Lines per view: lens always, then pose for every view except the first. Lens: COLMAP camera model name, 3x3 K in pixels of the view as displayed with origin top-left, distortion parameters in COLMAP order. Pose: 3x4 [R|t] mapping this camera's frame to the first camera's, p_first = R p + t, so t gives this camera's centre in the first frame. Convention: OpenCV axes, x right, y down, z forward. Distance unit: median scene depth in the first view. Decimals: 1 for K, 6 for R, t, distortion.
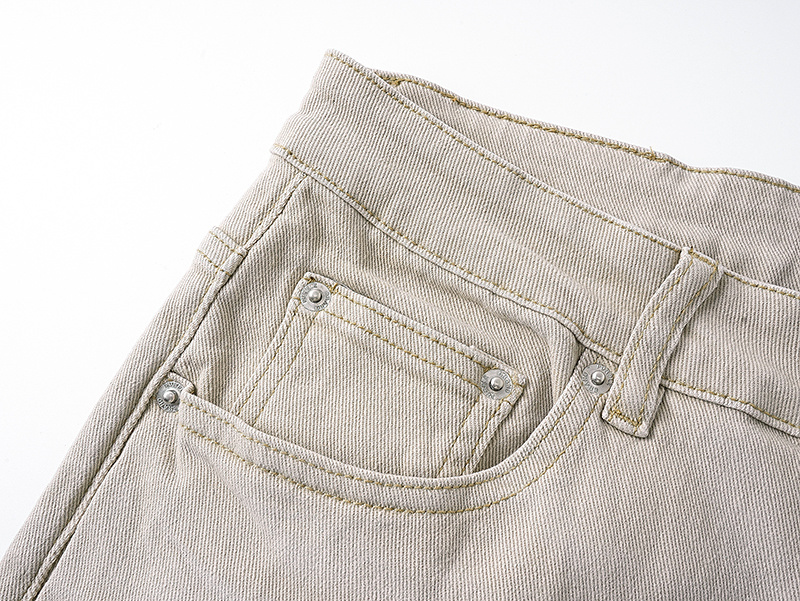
lens RADIAL K [[830.1, 0, 400.0], [0, 830.1, 300.5], [0, 0, 1]] dist [-0.005069, 0.012790]
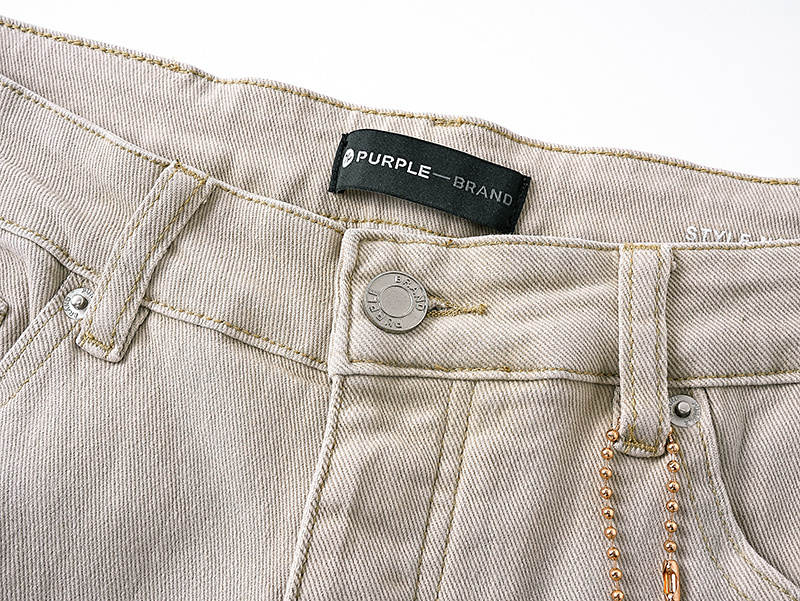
lens RADIAL K [[830.1, 0, 400.0], [0, 830.1, 300.5], [0, 0, 1]] dist [-0.005069, 0.012790]
pose [[0.997842, -0.039983, 0.052084, 0.544137], [0.036921, 0.997605, 0.058492, 0.048445], [-0.054298, -0.056443, 0.996928, 0.034873]]
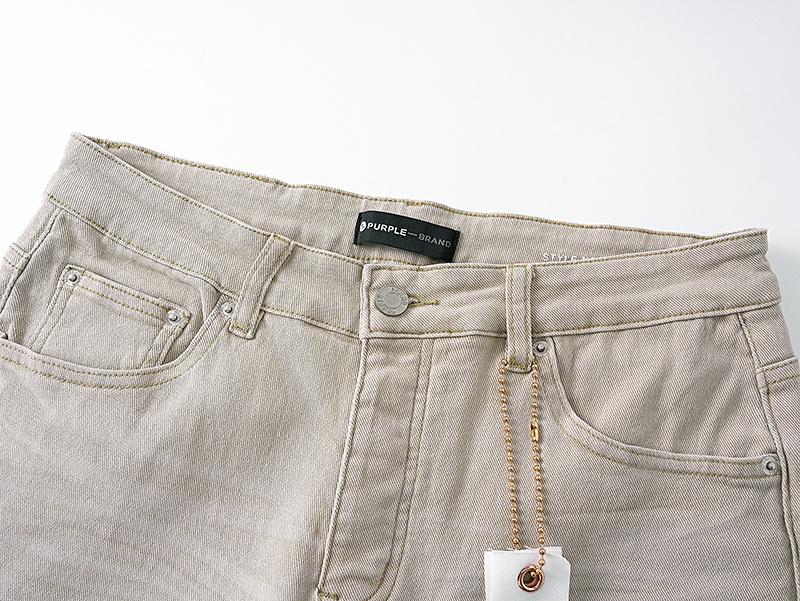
lens RADIAL K [[830.1, 0, 400.0], [0, 830.1, 300.5], [0, 0, 1]] dist [-0.005069, 0.012790]
pose [[0.994398, -0.090085, 0.055294, 0.505917], [0.087260, 0.994851, 0.051546, 0.012550], [-0.059653, -0.046432, 0.997139, -0.830097]]
